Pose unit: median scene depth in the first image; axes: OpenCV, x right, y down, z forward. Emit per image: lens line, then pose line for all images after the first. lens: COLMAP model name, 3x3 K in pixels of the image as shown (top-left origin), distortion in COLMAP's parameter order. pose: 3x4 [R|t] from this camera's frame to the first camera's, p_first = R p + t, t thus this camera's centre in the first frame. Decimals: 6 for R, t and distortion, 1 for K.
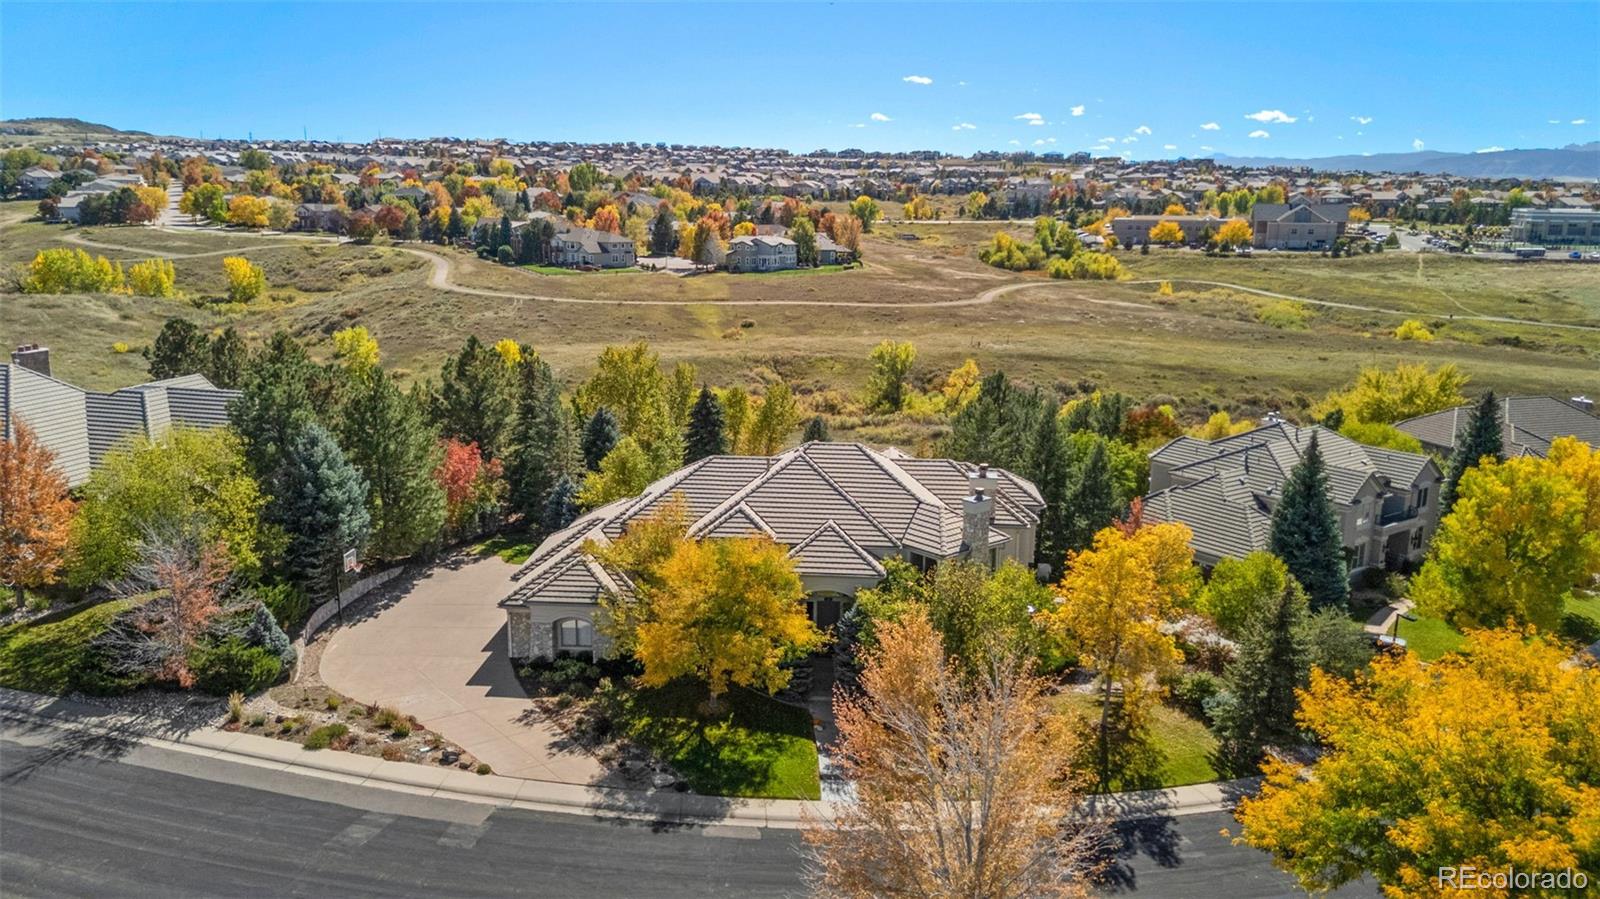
lens RADIAL K [[1132.1, 0, 790.0], [0, 1132.1, 450.6], [0, 0, 1]] dist [0.028144, -0.039947]
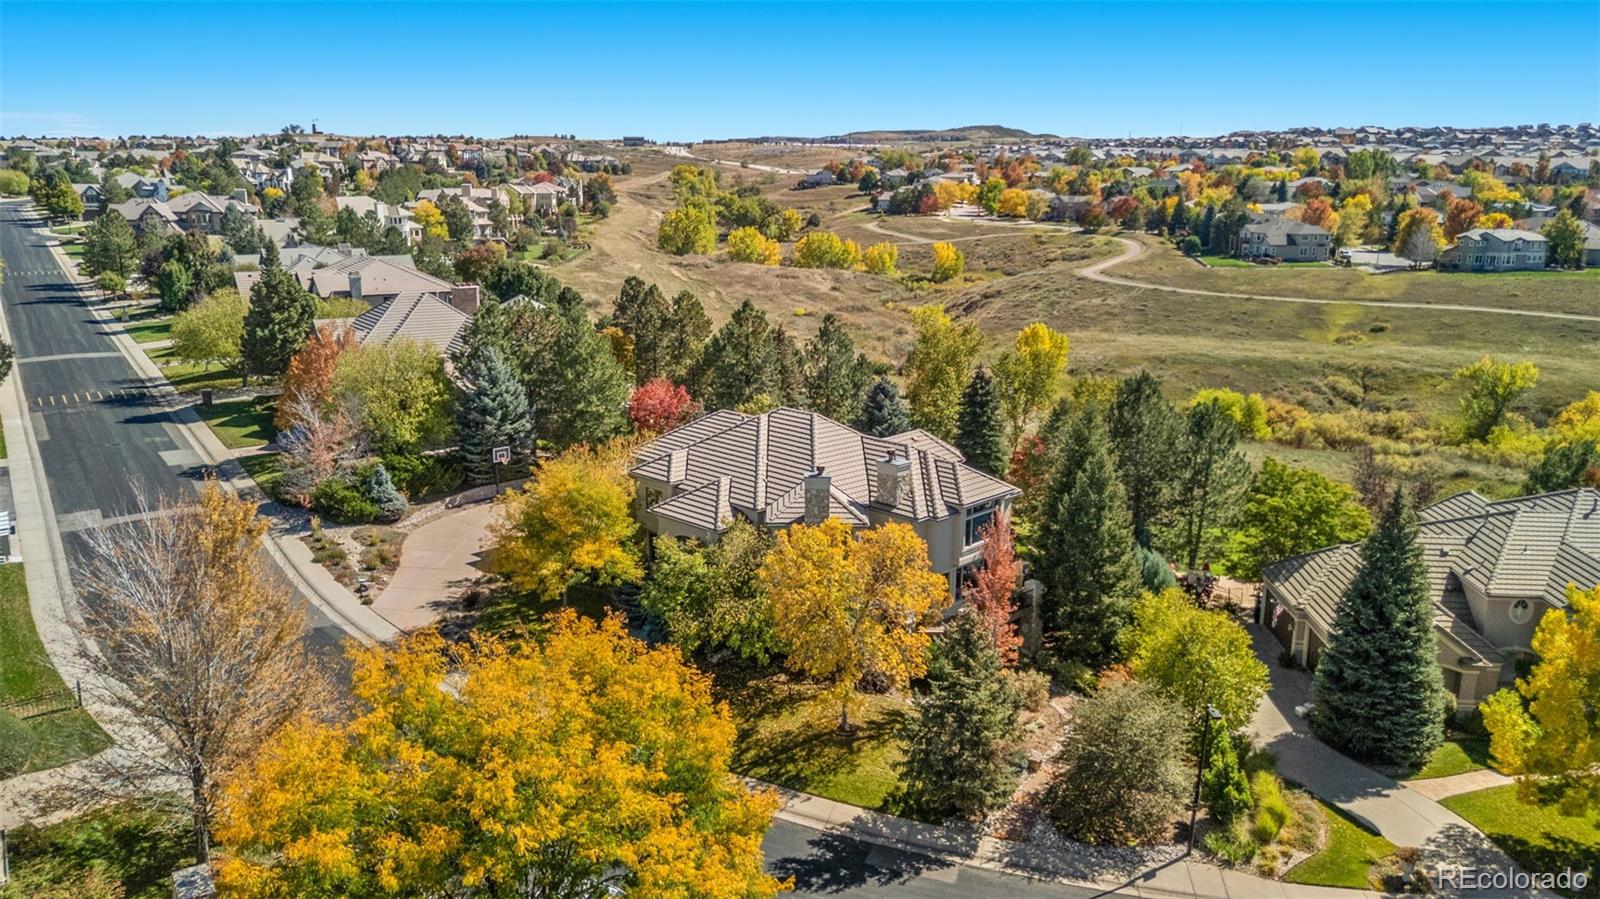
lens RADIAL K [[1132.1, 0, 790.0], [0, 1132.1, 450.6], [0, 0, 1]] dist [0.028144, -0.039947]
pose [[0.760170, 0.138733, -0.634739, 0.134050], [-0.135734, 0.989291, 0.053670, -0.004308], [0.635387, 0.045357, 0.770860, 0.040719]]
